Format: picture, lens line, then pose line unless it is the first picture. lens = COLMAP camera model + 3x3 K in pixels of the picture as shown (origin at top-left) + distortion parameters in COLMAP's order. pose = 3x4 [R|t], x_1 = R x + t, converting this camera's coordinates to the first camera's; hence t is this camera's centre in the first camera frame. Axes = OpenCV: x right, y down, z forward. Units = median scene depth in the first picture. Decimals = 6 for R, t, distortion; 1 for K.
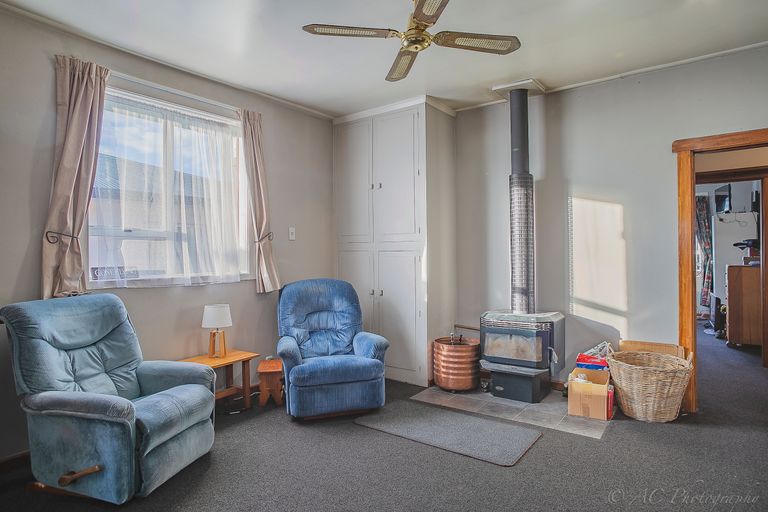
lens RADIAL K [[444.6, 0, 384.0], [0, 444.6, 256.0], [0, 0, 1]] dist [-0.064768, 0.058847]
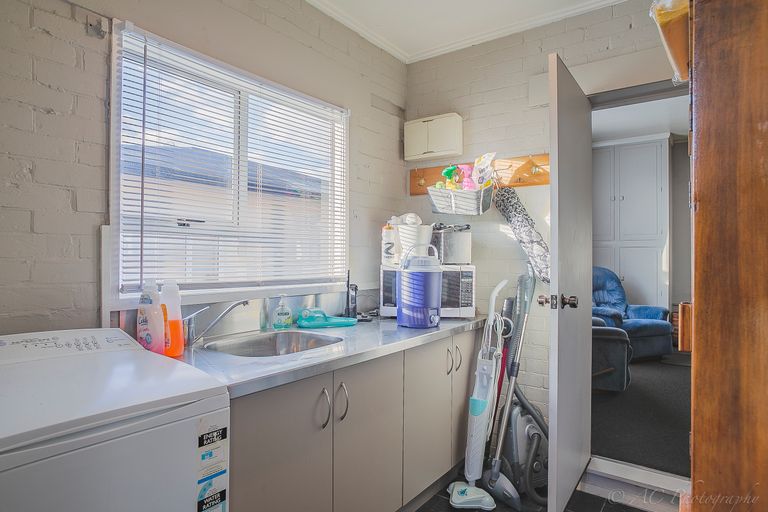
lens RADIAL K [[444.6, 0, 384.0], [0, 444.6, 256.0], [0, 0, 1]] dist [-0.064768, 0.058847]
pose [[0.999965, 0.008256, 0.001132, -0.872508], [-0.008254, 0.999964, -0.001950, 0.030521], [-0.001148, 0.001940, 0.999997, -0.388201]]
